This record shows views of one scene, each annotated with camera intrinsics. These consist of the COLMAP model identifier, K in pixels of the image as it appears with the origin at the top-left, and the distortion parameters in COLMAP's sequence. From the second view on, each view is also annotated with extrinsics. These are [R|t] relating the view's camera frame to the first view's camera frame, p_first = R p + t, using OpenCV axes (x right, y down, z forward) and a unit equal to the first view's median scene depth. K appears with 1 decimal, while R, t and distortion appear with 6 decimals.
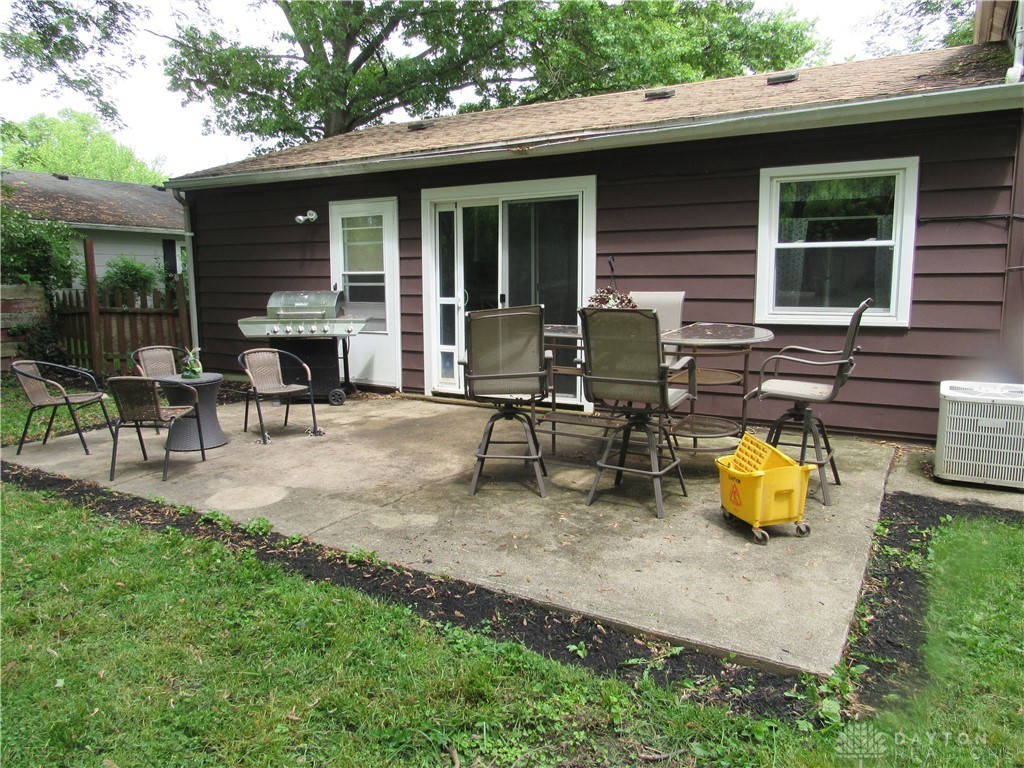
lens RADIAL K [[730.9, 0, 512.7], [0, 730.9, 383.2], [0, 0, 1]] dist [-0.015748, -0.001619]
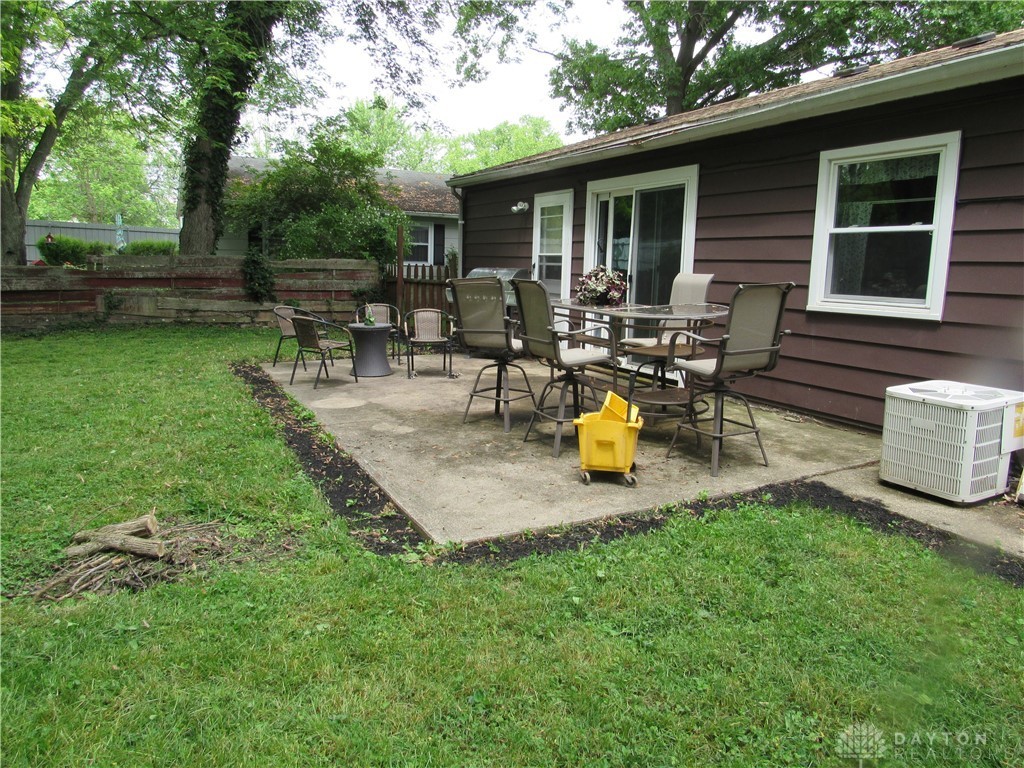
lens RADIAL K [[730.9, 0, 507.8], [0, 730.9, 378.6], [0, 0, 1]] dist [-0.015748, -0.001619]
pose [[0.840863, 0.107521, -0.530460, 0.491943], [-0.102607, 0.993964, 0.038822, 0.011647], [0.531433, 0.021785, 0.846820, -0.037169]]
